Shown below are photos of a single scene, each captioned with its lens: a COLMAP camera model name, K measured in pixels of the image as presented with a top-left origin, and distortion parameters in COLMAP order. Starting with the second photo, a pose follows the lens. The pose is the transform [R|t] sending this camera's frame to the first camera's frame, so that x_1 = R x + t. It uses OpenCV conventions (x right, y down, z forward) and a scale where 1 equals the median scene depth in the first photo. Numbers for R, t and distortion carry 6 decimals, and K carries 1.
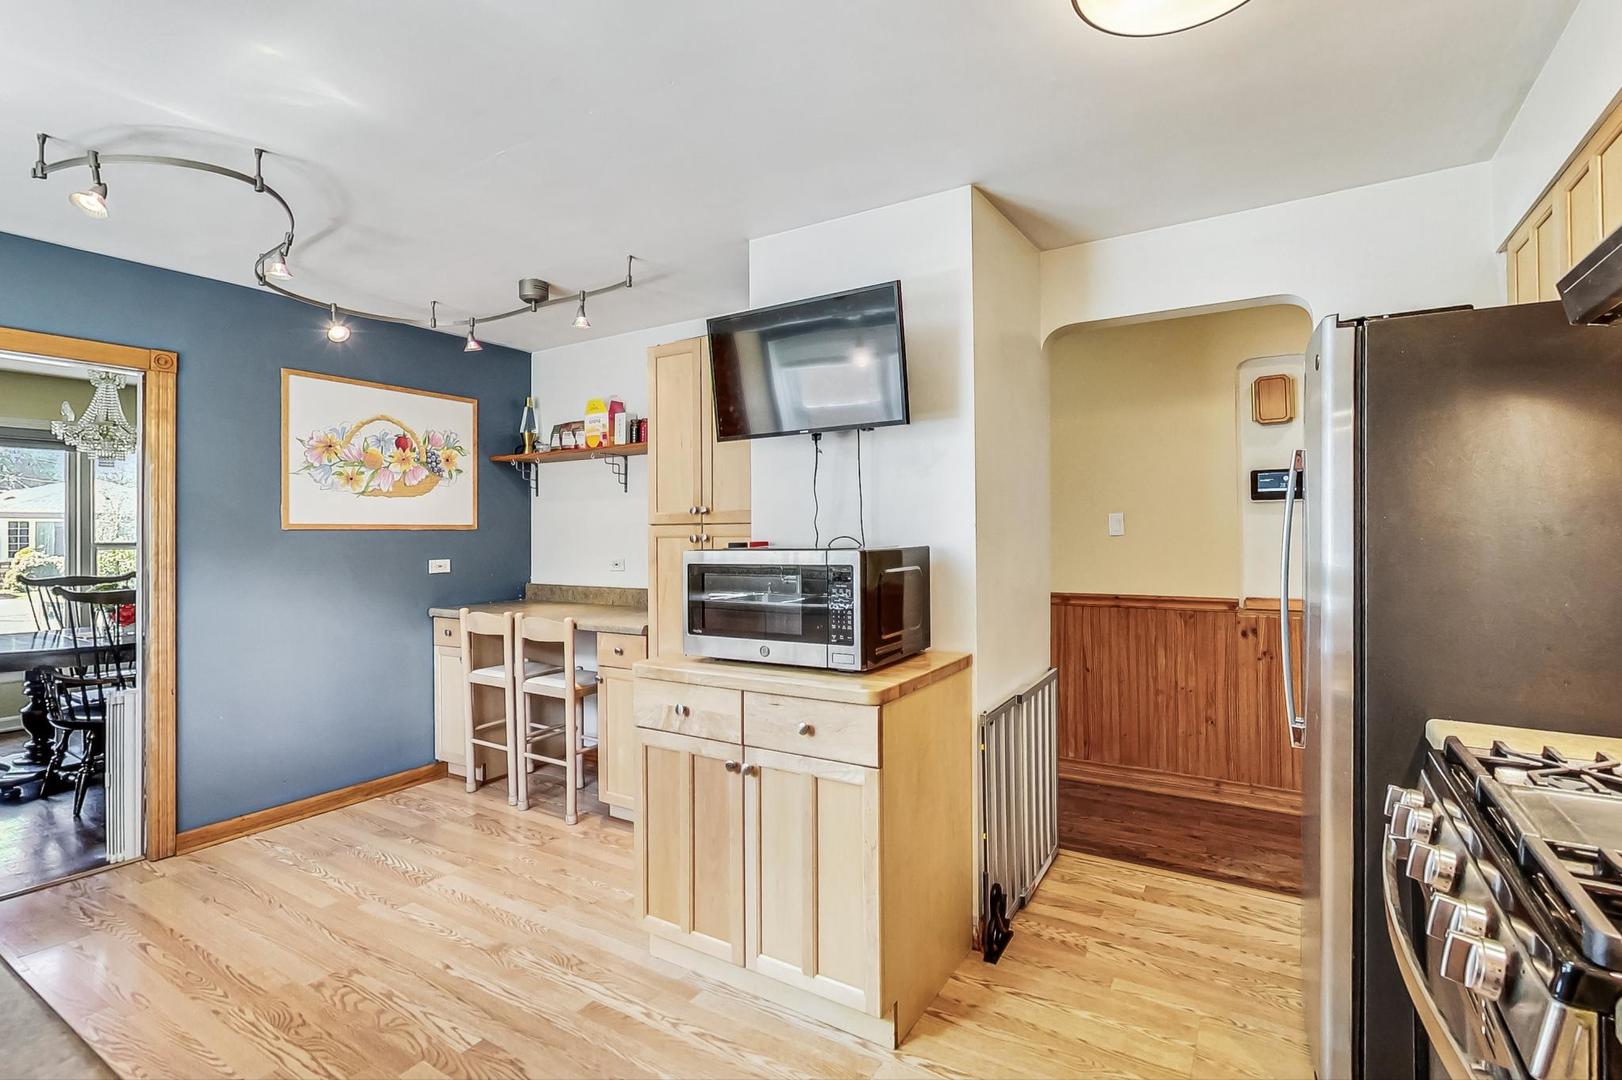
lens RADIAL K [[754.9, 0, 811.0], [0, 754.9, 540.0], [0, 0, 1]] dist [-0.001368, -0.000196]
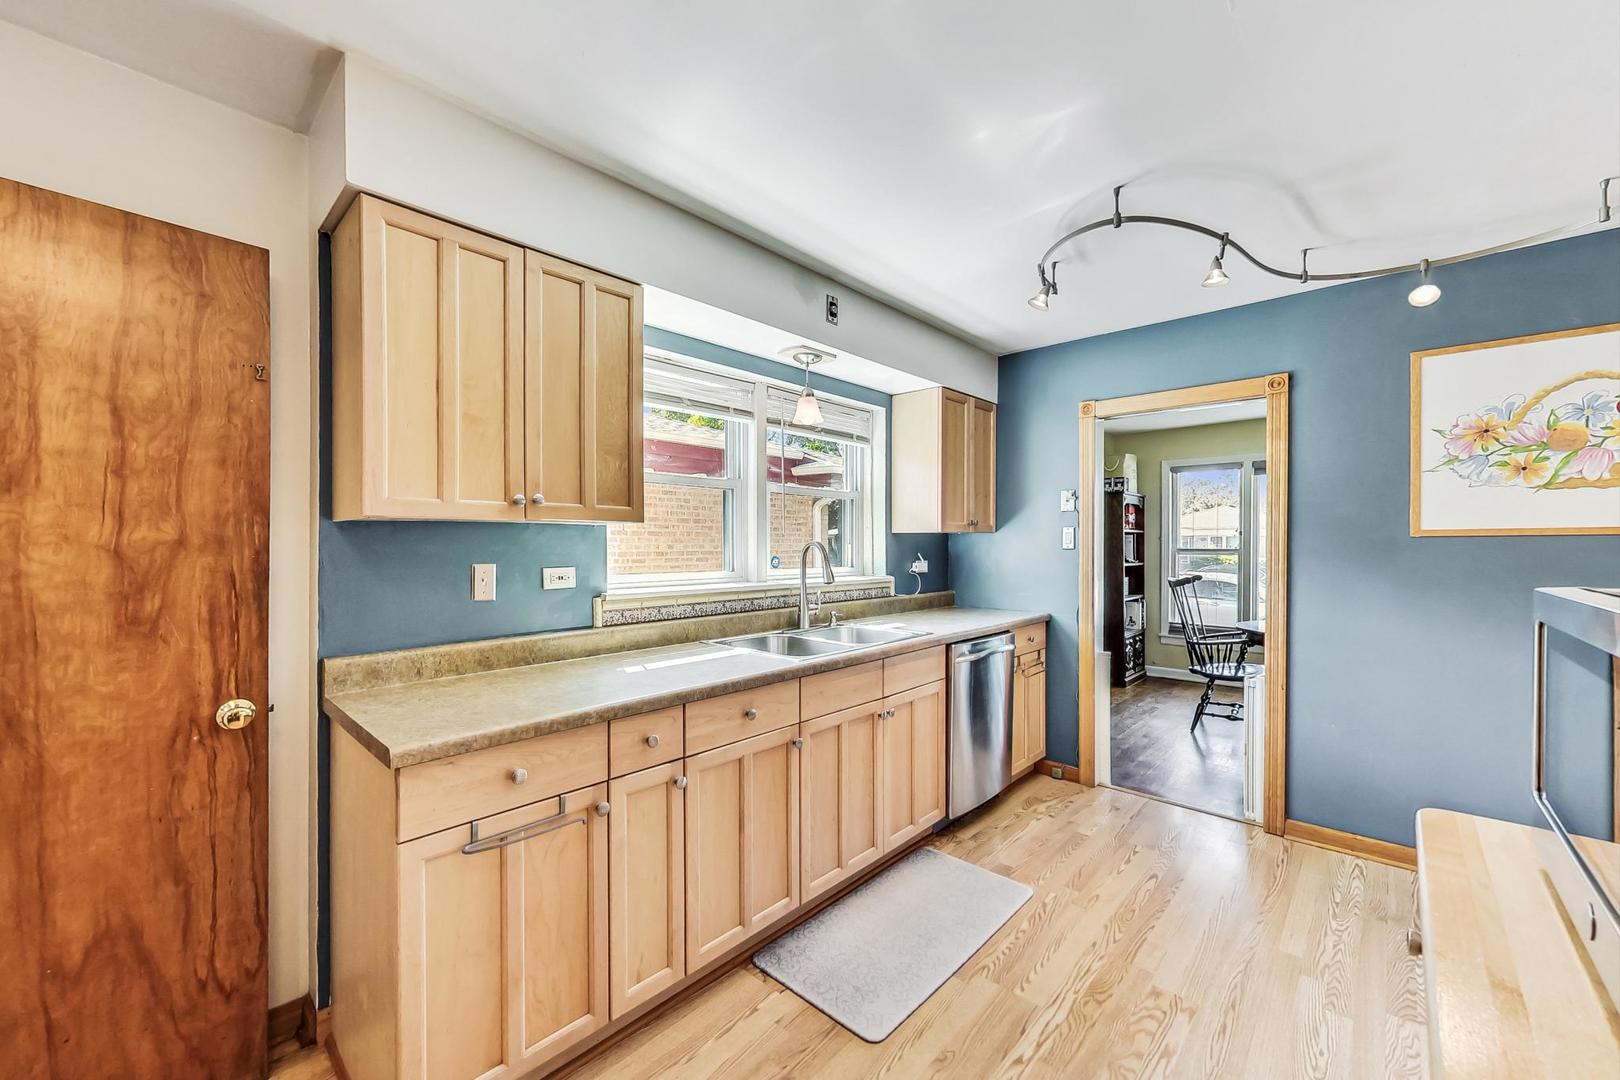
lens RADIAL K [[632.0, 0, 815.0], [0, 632.0, 544.5], [0, 0, 1]] dist [-0.001323, -0.000286]
pose [[-0.188699, 0.000220, -0.982035, 0.169703], [-0.010928, 0.999938, 0.002324, 0.001895], [0.981974, 0.011170, -0.188685, 0.483479]]
